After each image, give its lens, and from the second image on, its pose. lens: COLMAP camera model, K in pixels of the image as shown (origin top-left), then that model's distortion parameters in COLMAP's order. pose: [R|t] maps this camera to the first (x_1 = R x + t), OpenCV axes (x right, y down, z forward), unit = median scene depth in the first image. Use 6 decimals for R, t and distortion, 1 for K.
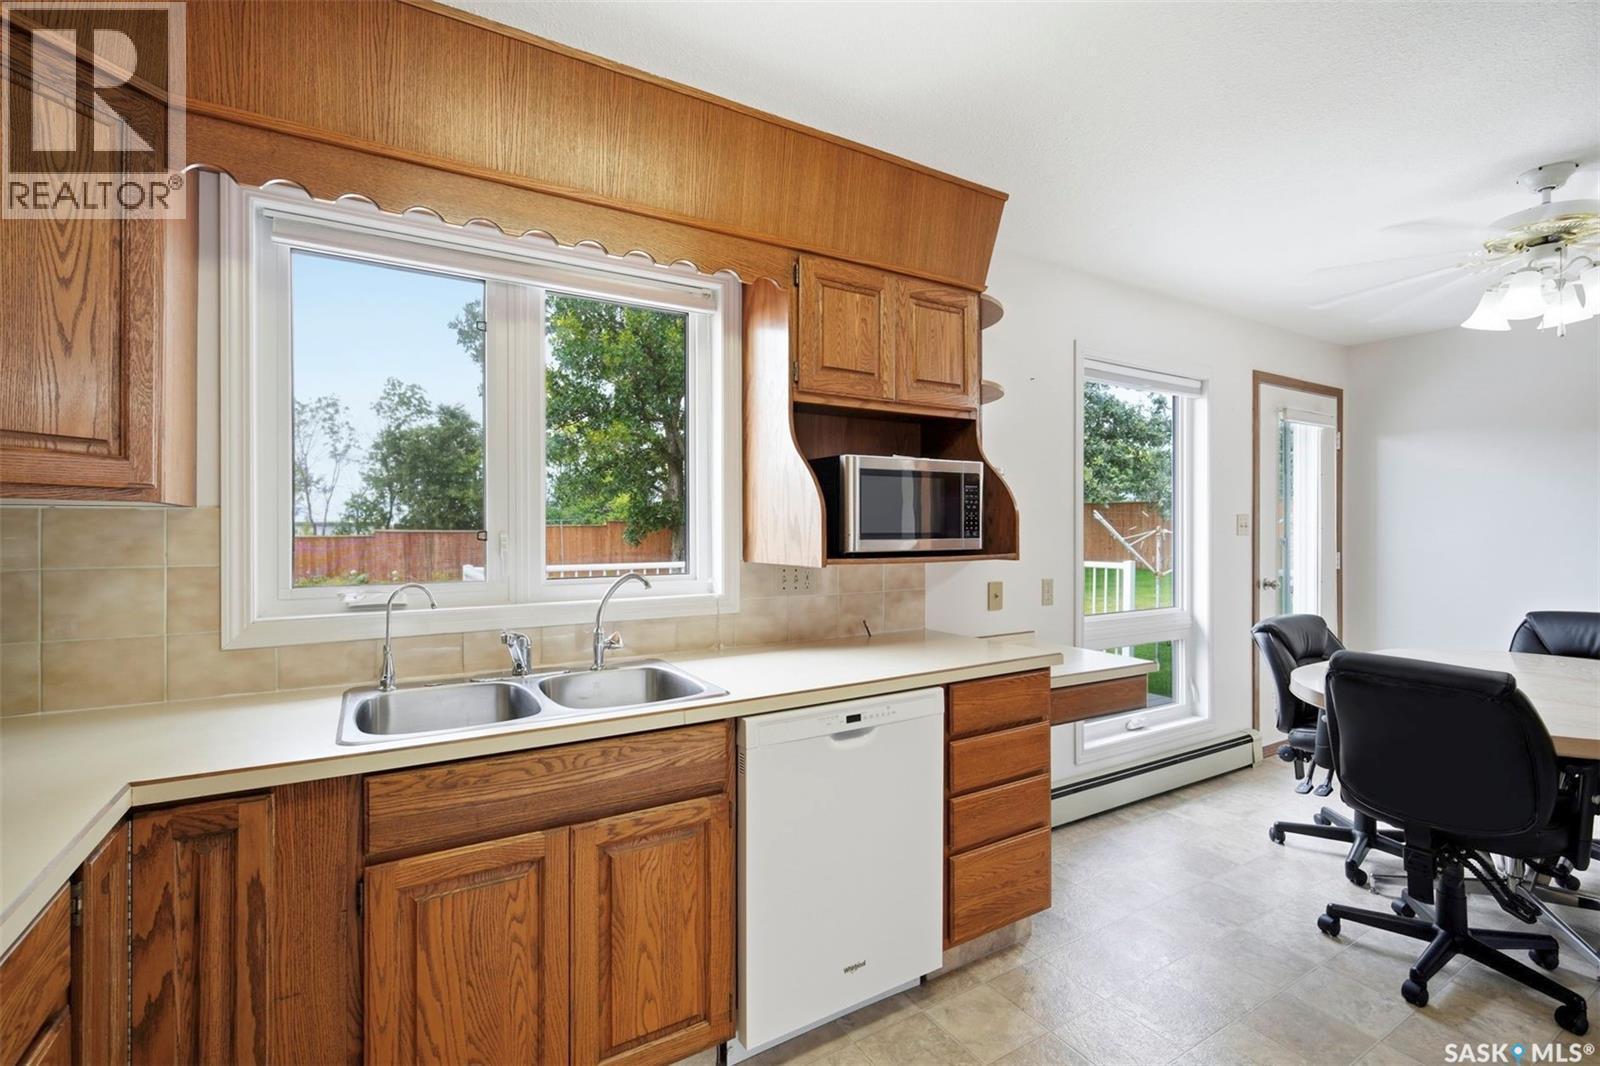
lens RADIAL K [[723.8, 0, 800.8], [0, 723.8, 521.0], [0, 0, 1]] dist [0.005015, 0.000487]
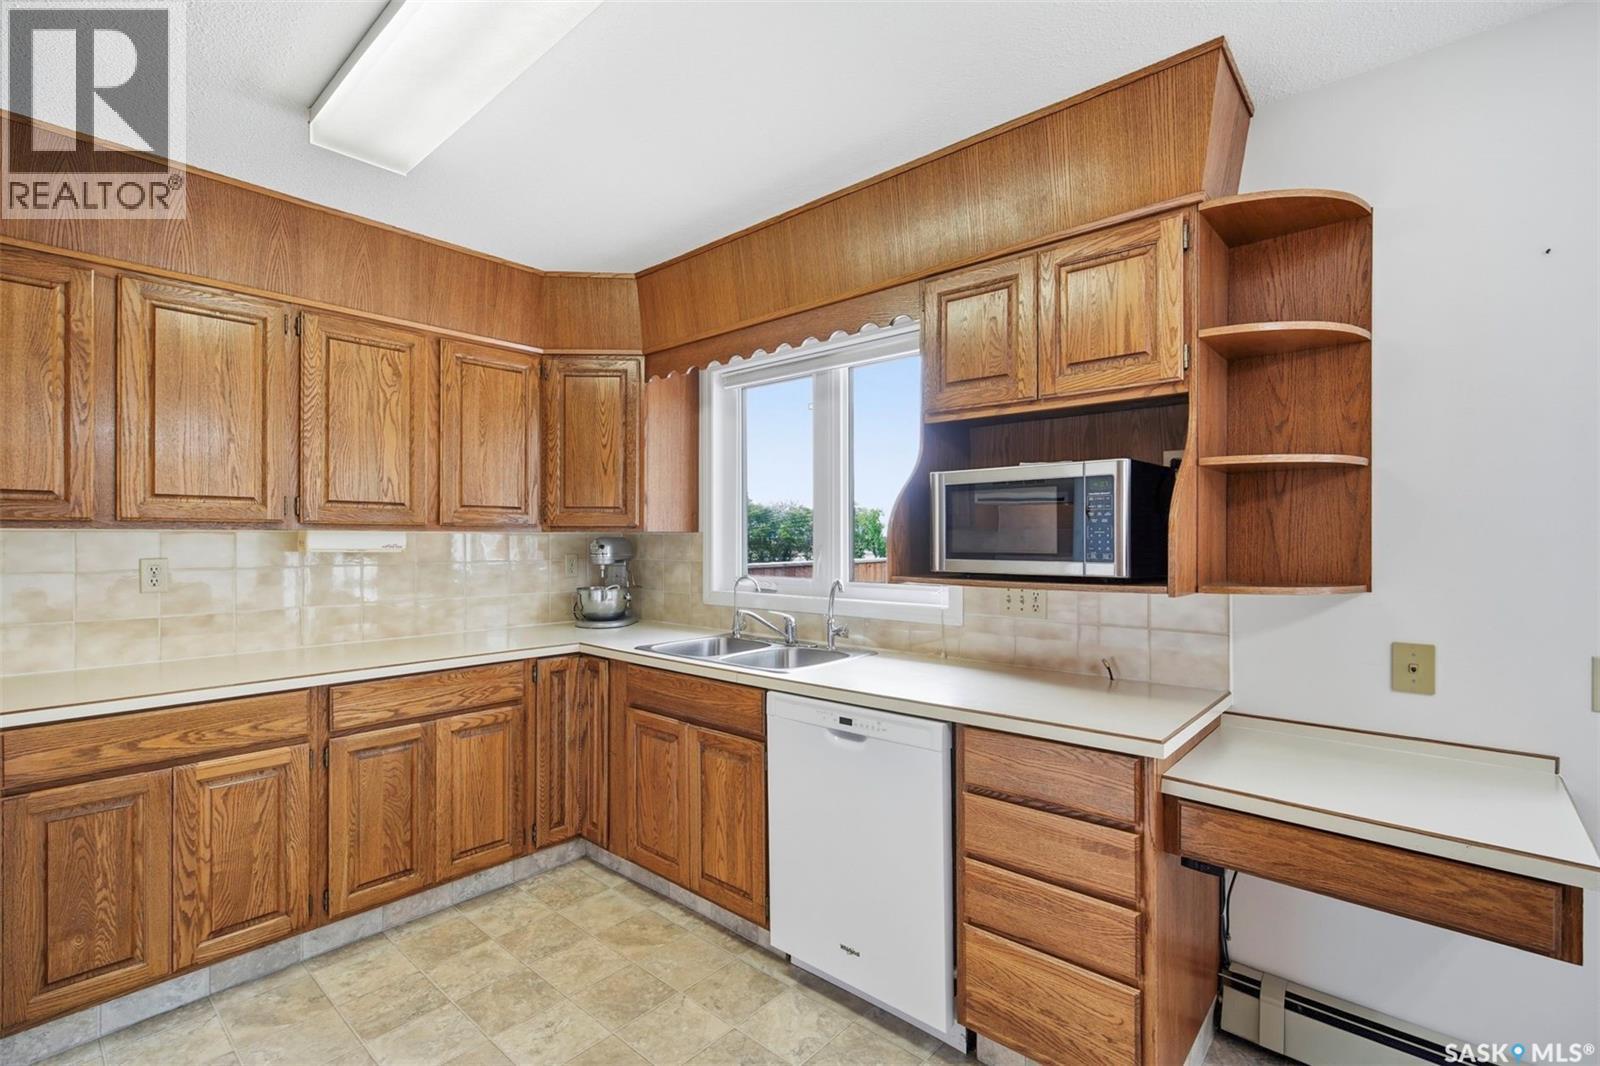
lens RADIAL K [[723.8, 0, 796.9], [0, 723.8, 541.4], [0, 0, 1]] dist [0.005015, 0.000487]
pose [[0.296020, 0.002168, -0.955179, 1.018747], [0.002666, 0.999992, 0.003096, -0.001508], [0.955178, -0.003463, 0.296012, 0.566790]]
